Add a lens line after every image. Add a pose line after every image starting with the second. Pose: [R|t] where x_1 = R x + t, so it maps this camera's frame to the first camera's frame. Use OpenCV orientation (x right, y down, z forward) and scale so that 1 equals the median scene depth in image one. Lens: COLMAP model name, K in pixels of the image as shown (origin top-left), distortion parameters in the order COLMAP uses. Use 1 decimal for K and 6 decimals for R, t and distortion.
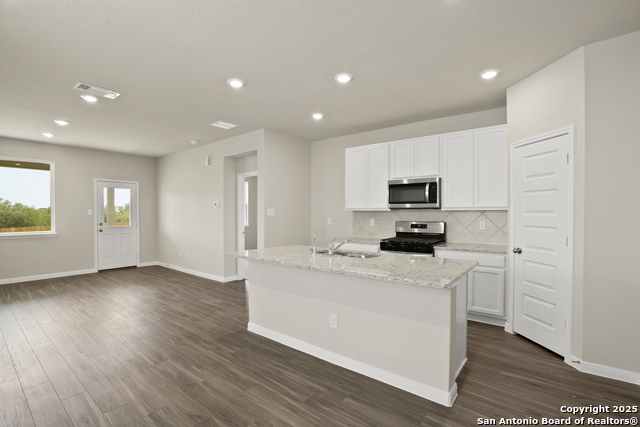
lens RADIAL K [[291.1, 0, 317.7], [0, 291.1, 216.1], [0, 0, 1]] dist [-0.021641, 0.003425]
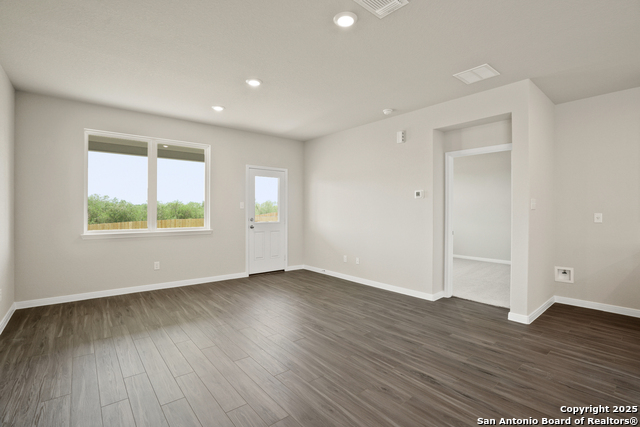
lens RADIAL K [[291.1, 0, 323.1], [0, 291.1, 210.0], [0, 0, 1]] dist [-0.021641, 0.003425]
pose [[0.984019, 0.004435, -0.178008, -0.419851], [-0.006659, 0.999907, -0.011897, 0.009646], [0.177938, 0.012893, 0.983957, 0.212272]]
